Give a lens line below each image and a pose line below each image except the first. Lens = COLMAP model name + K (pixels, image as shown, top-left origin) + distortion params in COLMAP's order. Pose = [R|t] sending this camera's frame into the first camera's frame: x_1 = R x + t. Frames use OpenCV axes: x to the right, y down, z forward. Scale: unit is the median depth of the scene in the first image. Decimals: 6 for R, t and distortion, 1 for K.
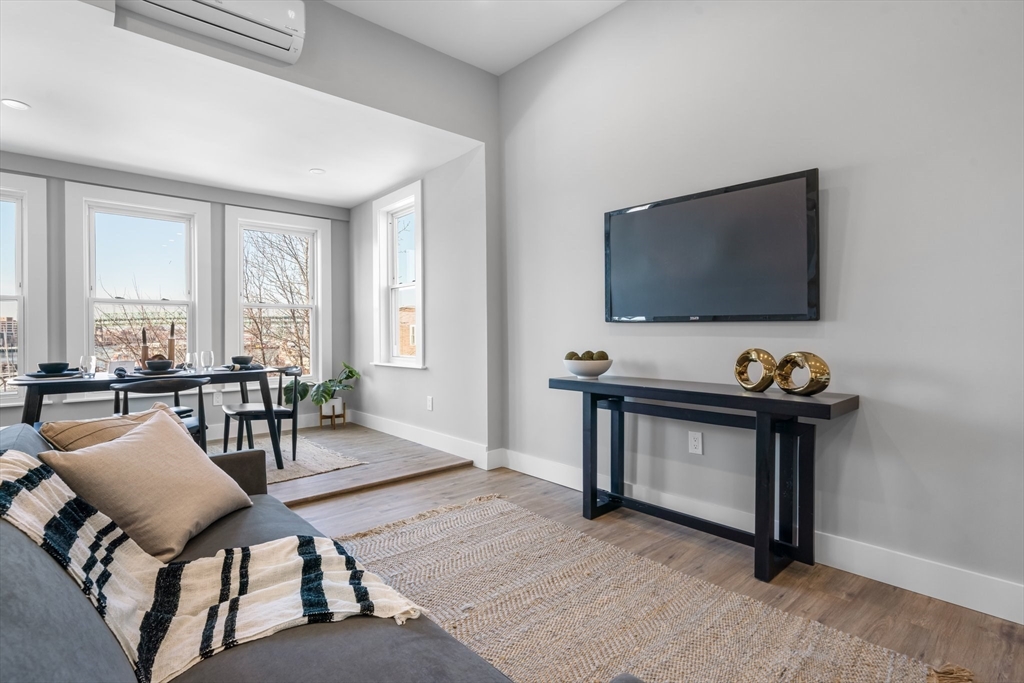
lens RADIAL K [[500.7, 0, 510.6], [0, 500.7, 336.2], [0, 0, 1]] dist [-0.002874, 0.011003]
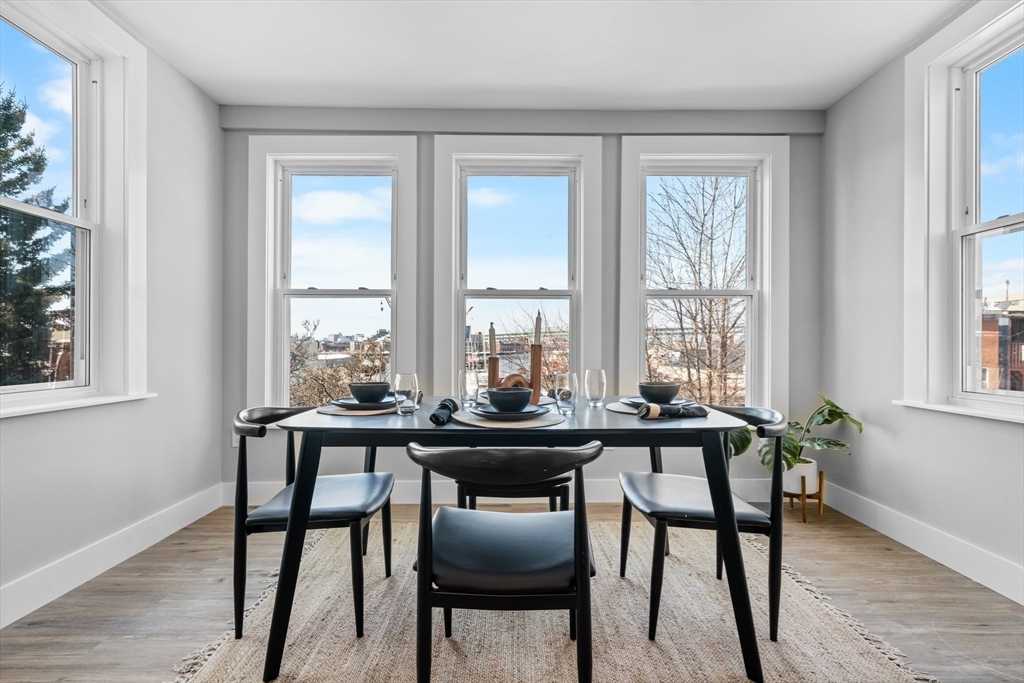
lens RADIAL K [[476.5, 0, 512.0], [0, 476.5, 341.5], [0, 0, 1]] dist [0.001347, 0.000133]
pose [[0.753386, 0.002560, -0.657573, -0.281702], [-0.008838, 0.999942, -0.006232, 0.003301], [0.657519, 0.010507, 0.753365, 0.464834]]
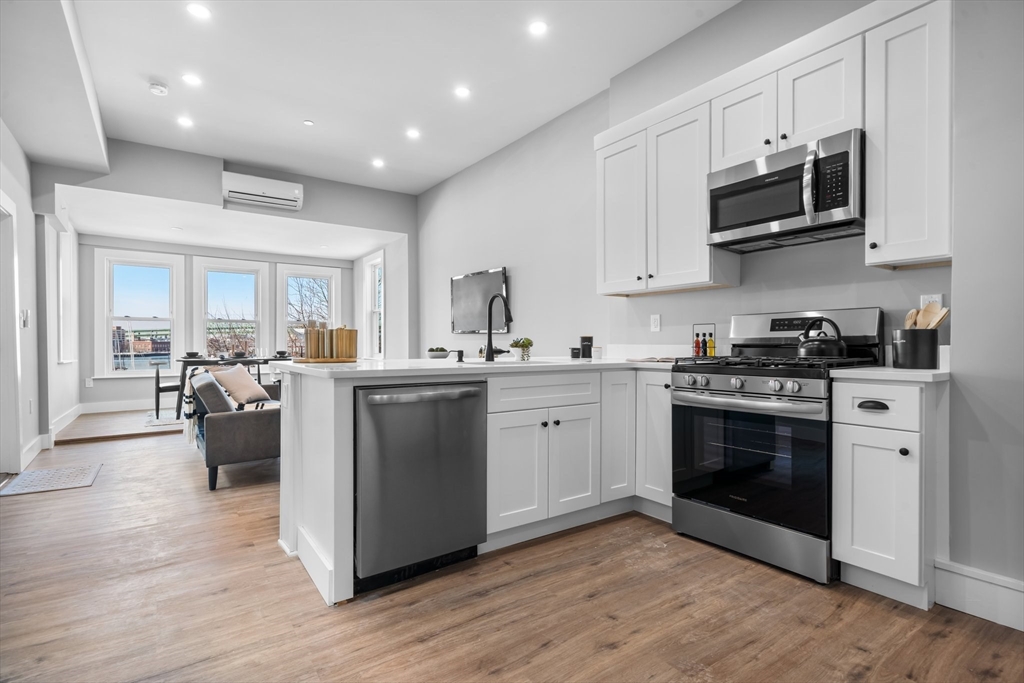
lens RADIAL K [[500.9, 0, 512.7], [0, 500.9, 346.5], [0, 0, 1]] dist [0.000992, 0.010091]
pose [[0.993422, 0.006653, -0.114321, 0.420457], [-0.006589, 0.999978, 0.000942, 0.013382], [0.114324, -0.000182, 0.993443, -0.594297]]
